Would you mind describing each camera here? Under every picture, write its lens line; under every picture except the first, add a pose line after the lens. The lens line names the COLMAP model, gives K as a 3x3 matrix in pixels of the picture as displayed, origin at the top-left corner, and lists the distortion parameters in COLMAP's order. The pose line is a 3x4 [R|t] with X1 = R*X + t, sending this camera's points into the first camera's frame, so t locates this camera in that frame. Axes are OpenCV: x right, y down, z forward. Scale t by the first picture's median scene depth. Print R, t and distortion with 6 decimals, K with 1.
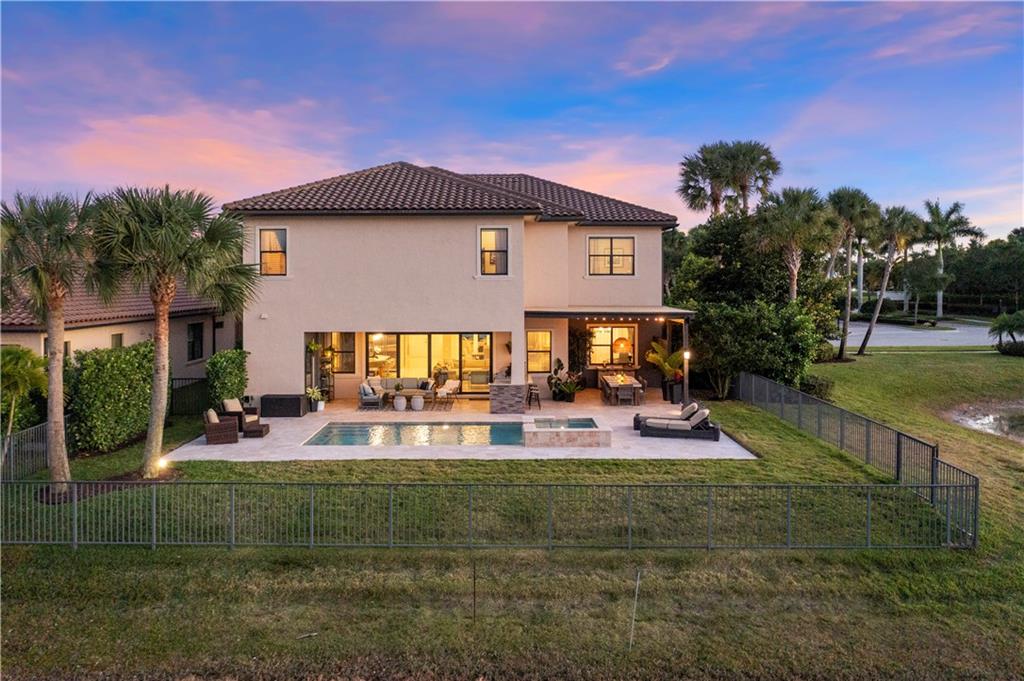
lens RADIAL K [[834.5, 0, 504.4], [0, 834.5, 279.4], [0, 0, 1]] dist [-0.005467, -0.003614]
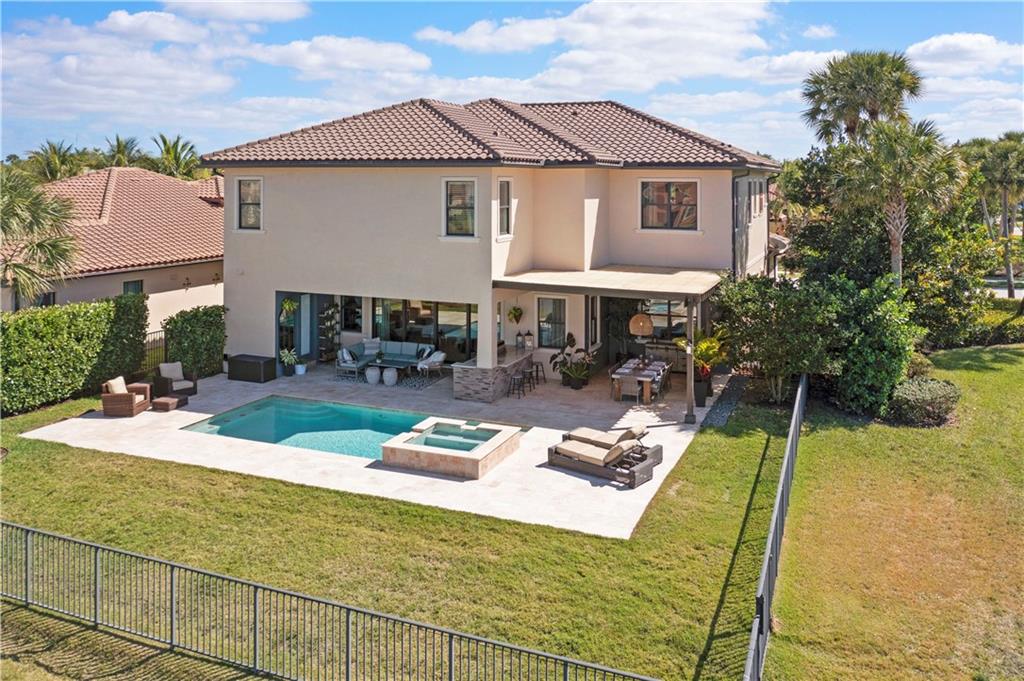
lens RADIAL K [[846.4, 0, 511.1], [0, 846.4, 173.0], [0, 0, 1]] dist [-0.005353, -0.004651]
pose [[0.925646, 0.003658, -0.378372, 0.359519], [-0.006952, 0.999949, -0.007339, -0.063115], [0.378326, 0.009423, 0.925624, 0.221704]]
